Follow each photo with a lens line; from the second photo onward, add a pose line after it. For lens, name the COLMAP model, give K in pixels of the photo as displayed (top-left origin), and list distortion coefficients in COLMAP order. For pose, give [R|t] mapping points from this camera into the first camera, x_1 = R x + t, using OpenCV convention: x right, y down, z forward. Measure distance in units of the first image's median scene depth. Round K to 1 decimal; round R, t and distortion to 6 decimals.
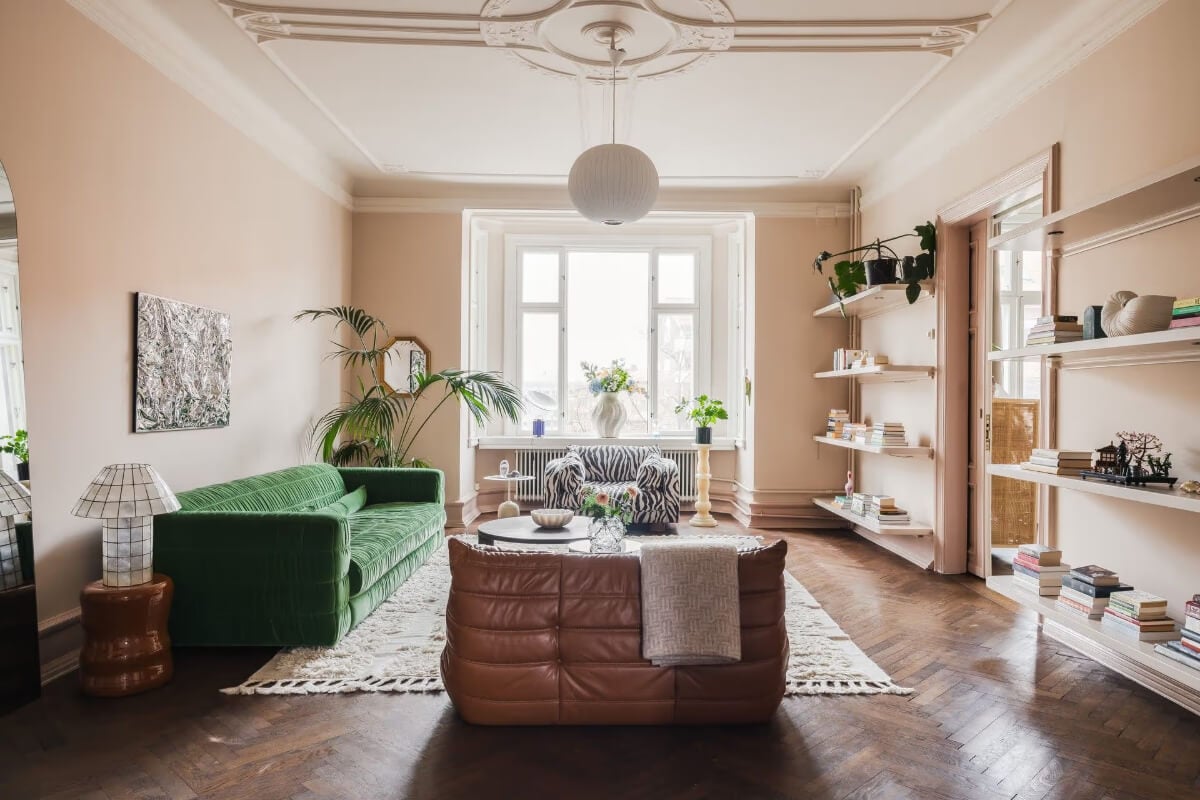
lens RADIAL K [[802.1, 0, 618.6], [0, 802.1, 408.2], [0, 0, 1]] dist [-0.003283, -0.000623]
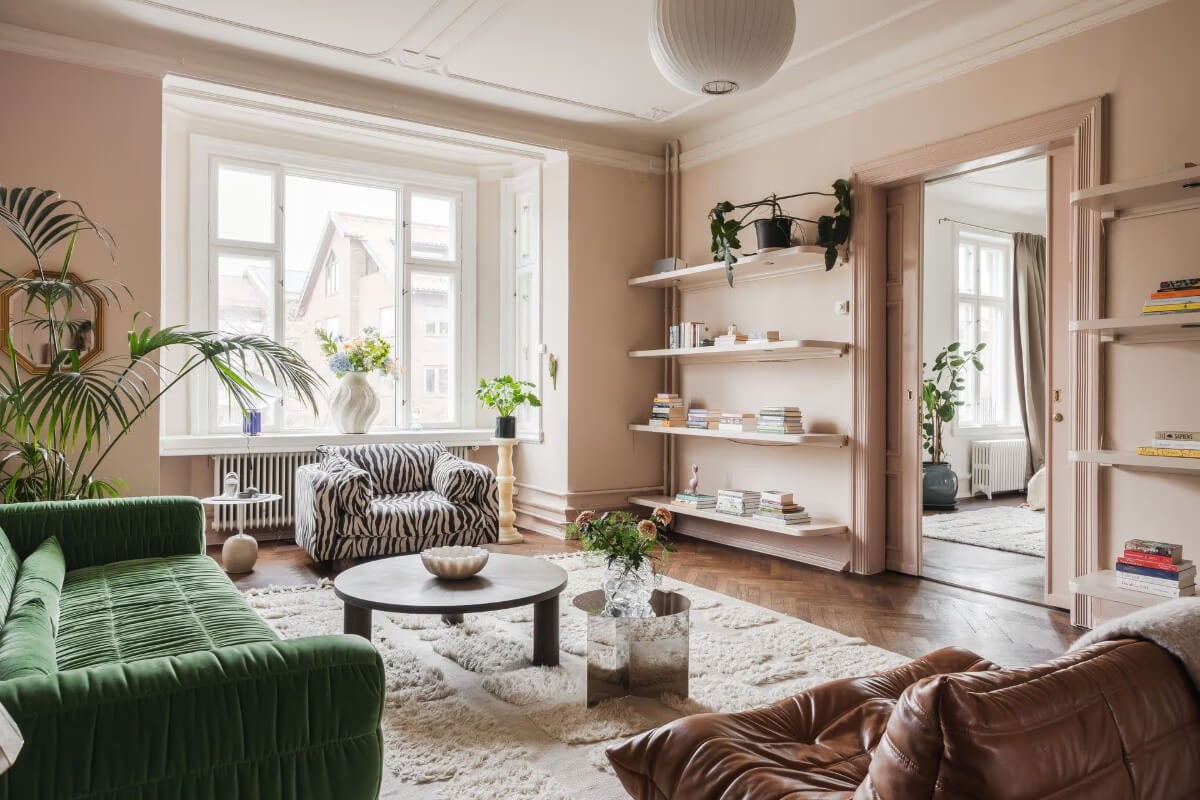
lens RADIAL K [[802.1, 0, 602.1], [0, 802.1, 396.8], [0, 0, 1]] dist [-0.003283, -0.000623]
pose [[0.850545, -0.004809, 0.525880, -0.231559], [0.005176, 0.999986, 0.000773, 0.004140], [-0.525876, 0.002064, 0.850559, 0.288753]]
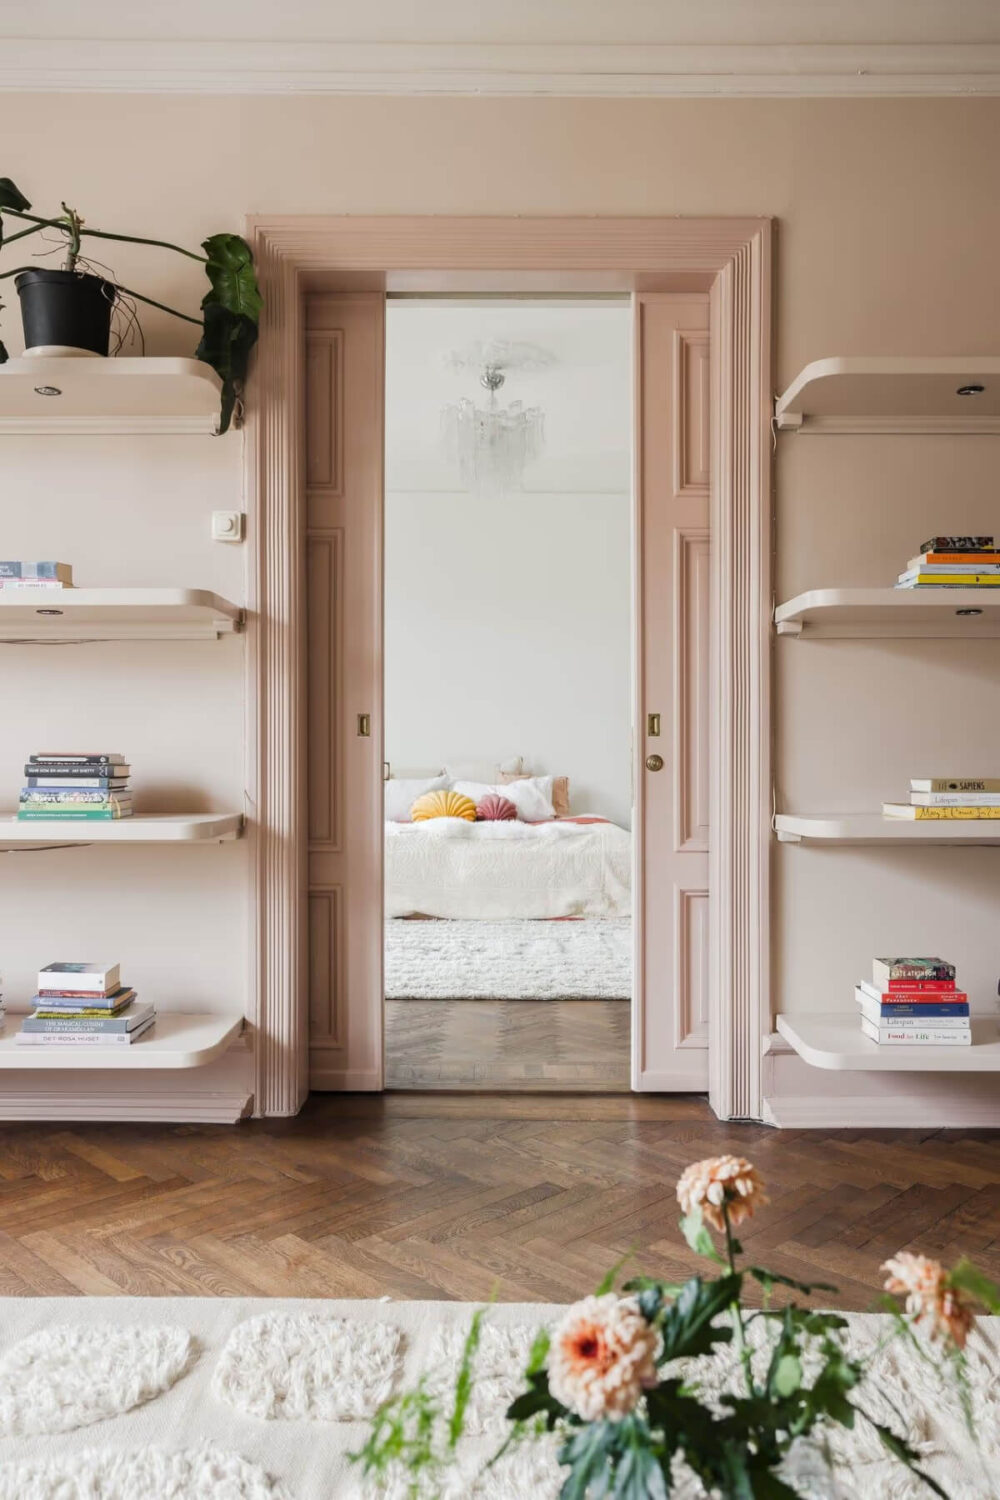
lens RADIAL K [[1142.9, 0, 490.5], [0, 1142.9, 758.3], [0, 0, 1]] dist [0.007896, 0.002435]
pose [[0.022095, -0.017654, 0.999600, -0.129194], [0.007281, 0.999820, 0.017497, 0.010057], [-0.999729, 0.006891, 0.022219, 0.648996]]
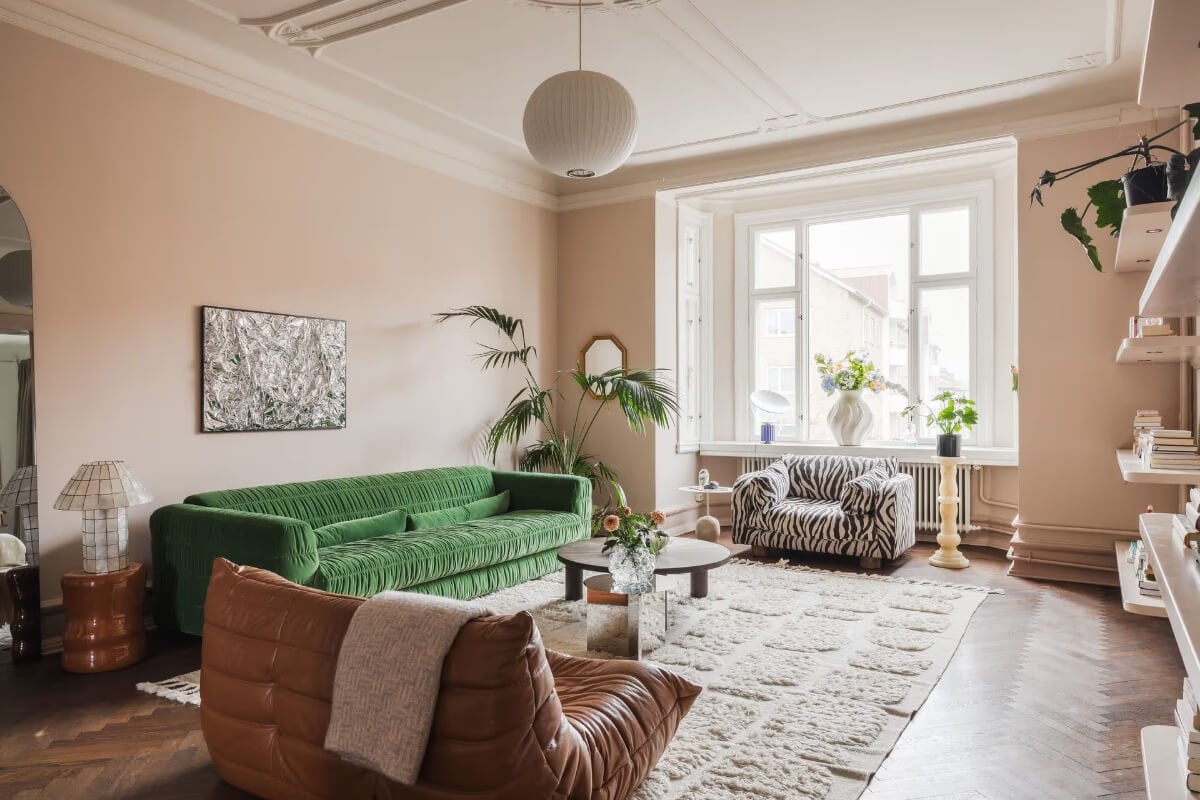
lens RADIAL K [[802.1, 0, 594.6], [0, 802.1, 408.6], [0, 0, 1]] dist [-0.003283, -0.000623]
pose [[0.839506, -0.004814, -0.543329, 0.240552], [0.003083, 0.999987, -0.004096, 0.001521], [0.543342, 0.001764, 0.839510, 0.194844]]
